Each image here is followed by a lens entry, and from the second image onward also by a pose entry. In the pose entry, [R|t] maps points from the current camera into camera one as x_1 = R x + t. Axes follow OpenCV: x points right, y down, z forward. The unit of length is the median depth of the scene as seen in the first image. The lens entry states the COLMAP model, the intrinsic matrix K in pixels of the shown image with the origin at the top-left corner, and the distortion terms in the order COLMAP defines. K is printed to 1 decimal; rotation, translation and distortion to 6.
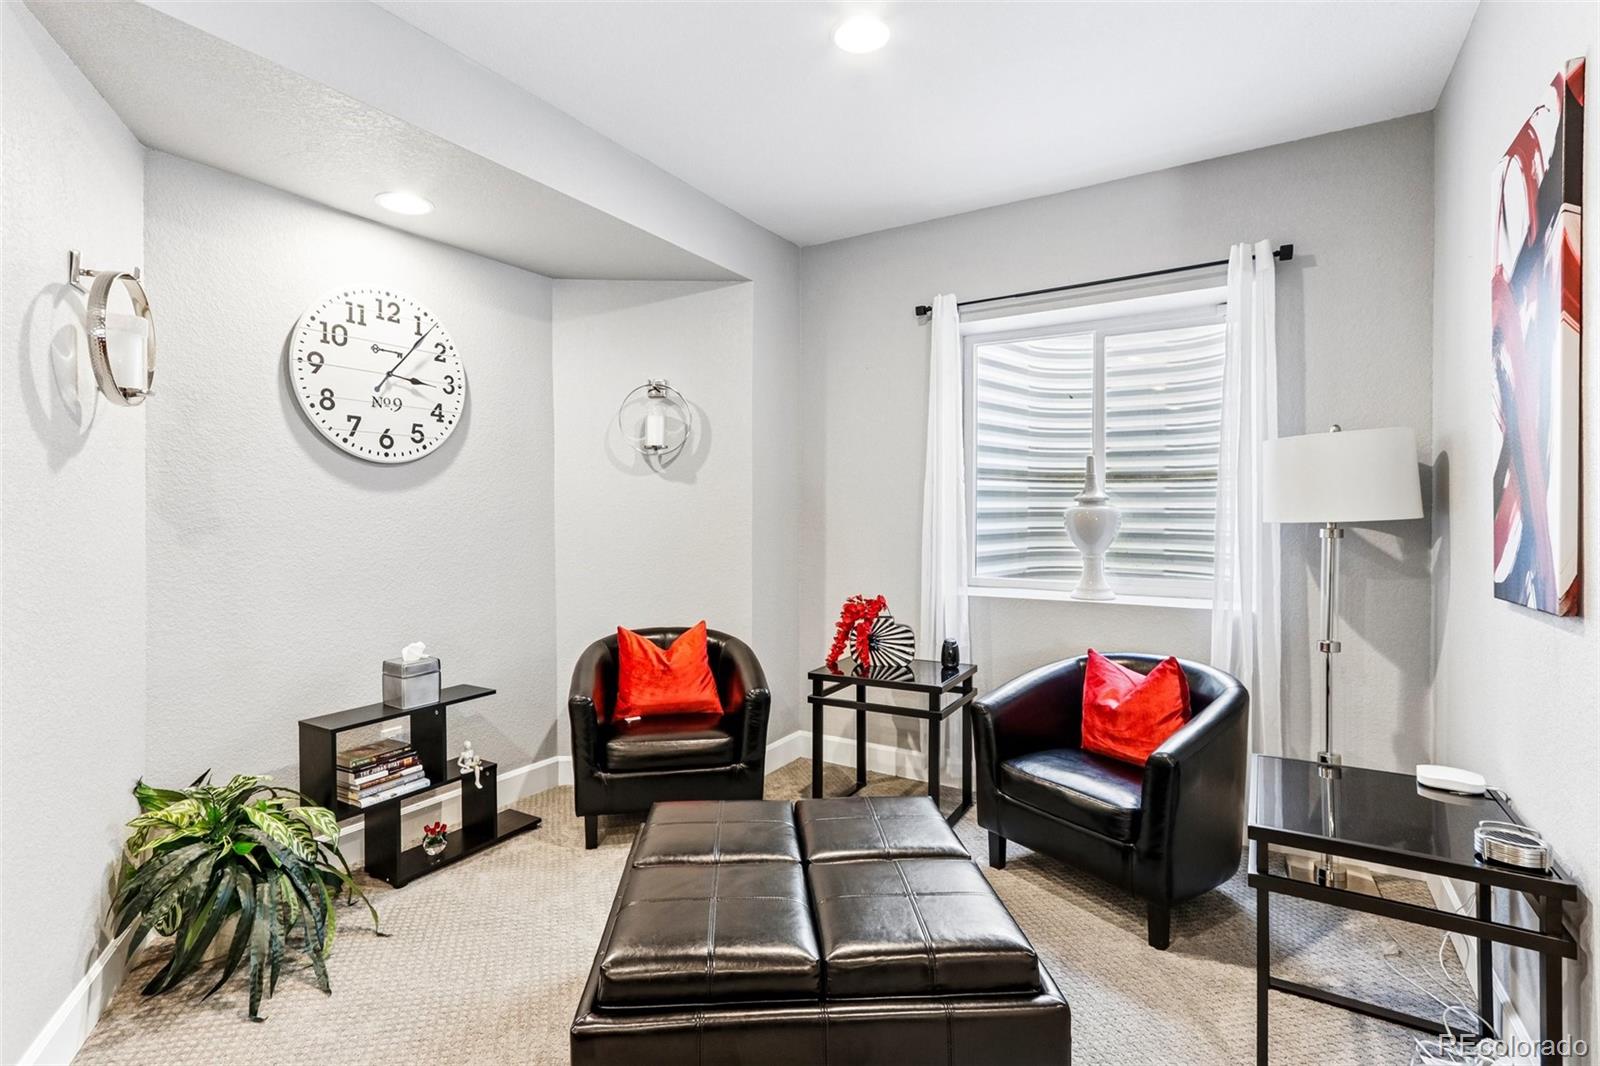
lens RADIAL K [[745.9, 0, 790.2], [0, 745.9, 521.1], [0, 0, 1]] dist [-0.000310, 0.001264]
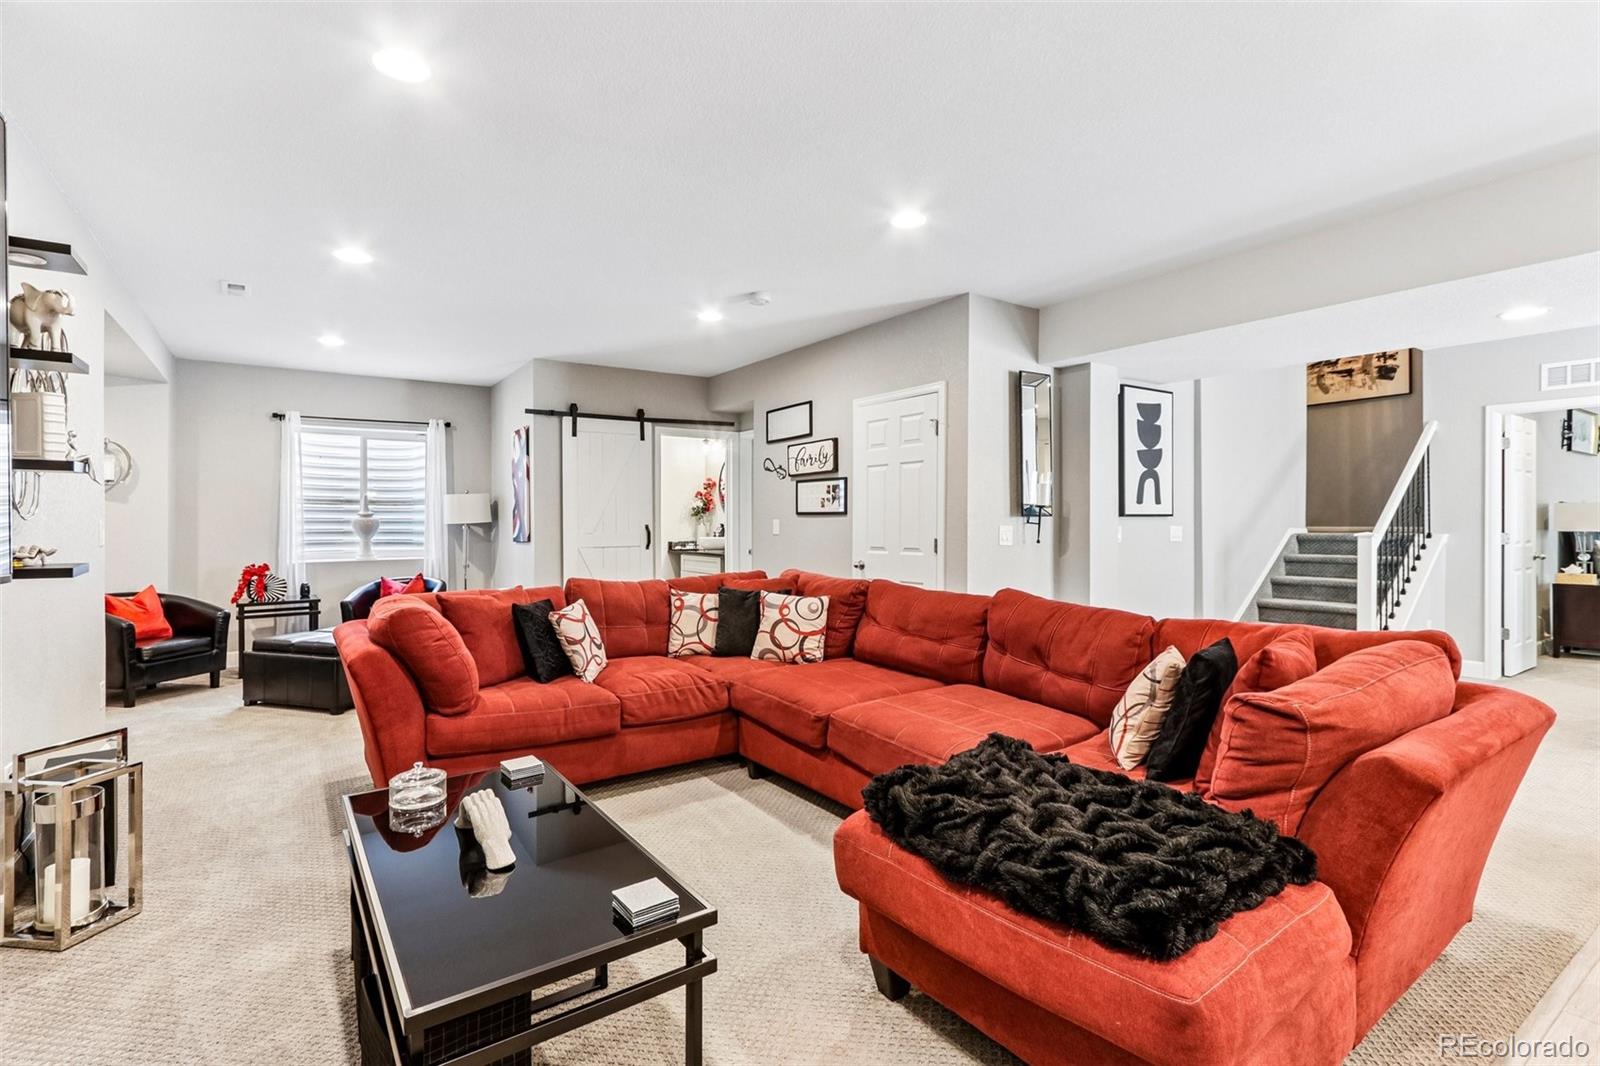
lens RADIAL K [[745.9, 0, 790.2], [0, 745.9, 521.1], [0, 0, 1]] dist [-0.000310, 0.001264]
pose [[0.398187, 0.001022, 0.917304, -1.124459], [0.022530, 0.999687, -0.010894, 0.041869], [-0.917027, 0.025004, 0.398039, -1.027451]]
